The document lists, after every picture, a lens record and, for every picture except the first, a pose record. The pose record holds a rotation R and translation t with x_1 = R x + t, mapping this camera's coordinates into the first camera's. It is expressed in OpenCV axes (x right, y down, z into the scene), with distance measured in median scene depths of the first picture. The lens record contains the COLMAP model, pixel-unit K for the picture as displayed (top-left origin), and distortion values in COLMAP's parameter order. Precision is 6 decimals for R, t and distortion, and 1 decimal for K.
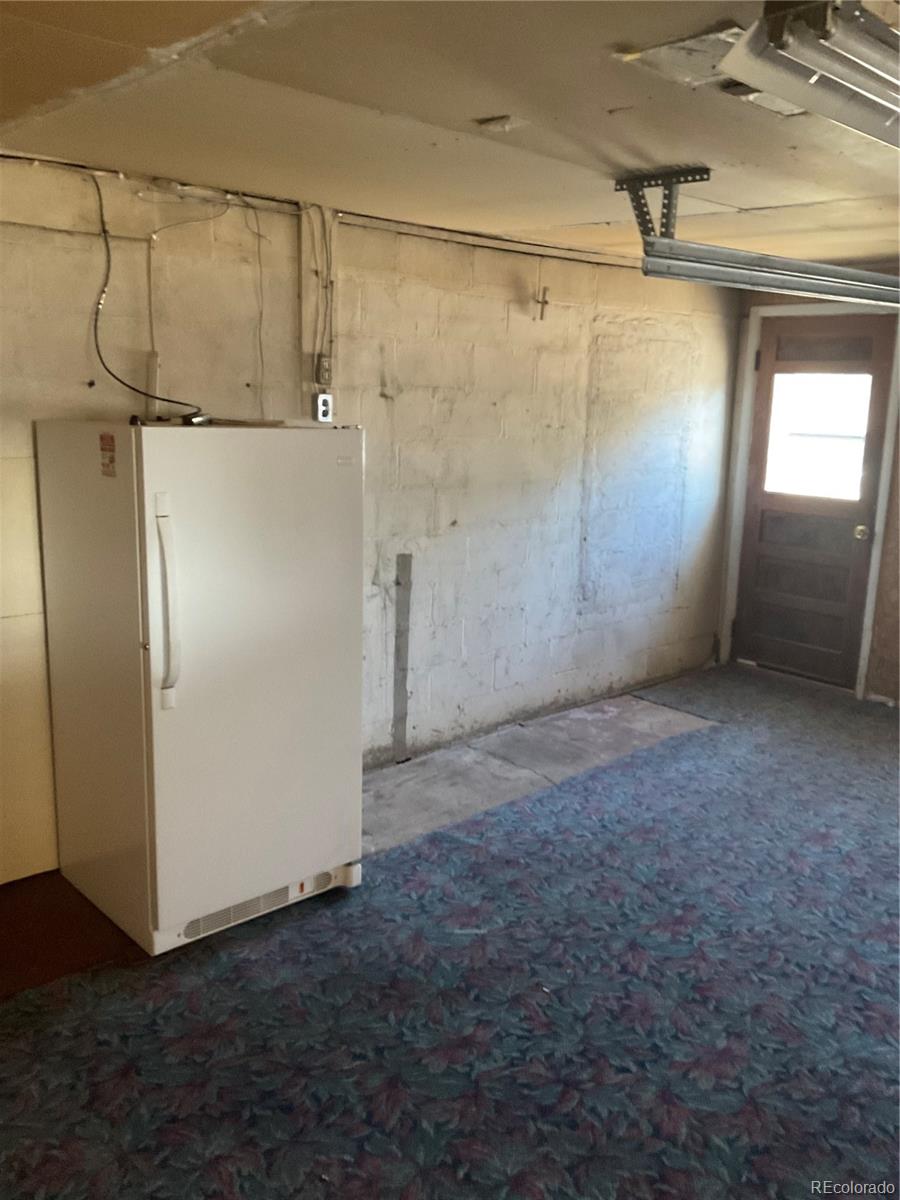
lens RADIAL K [[1022.7, 0, 450.0], [0, 1022.7, 600.0], [0, 0, 1]] dist [0.053601, -0.057441]
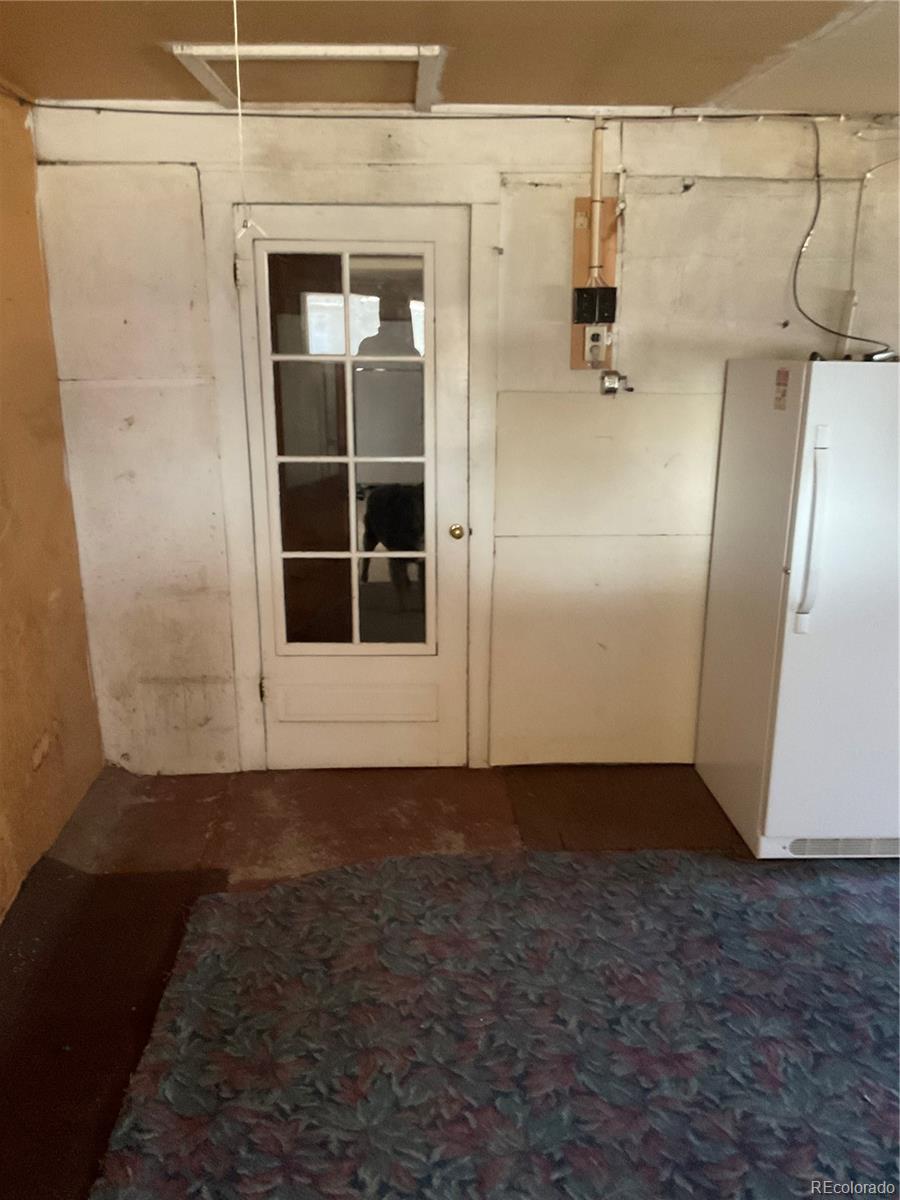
lens RADIAL K [[1022.7, 0, 450.0], [0, 1022.7, 600.0], [0, 0, 1]] dist [0.053601, -0.057441]
pose [[0.772045, 0.145384, -0.618717, 0.091205], [-0.120814, 0.989307, 0.081711, 0.028498], [0.623980, 0.011665, 0.781353, -0.046089]]
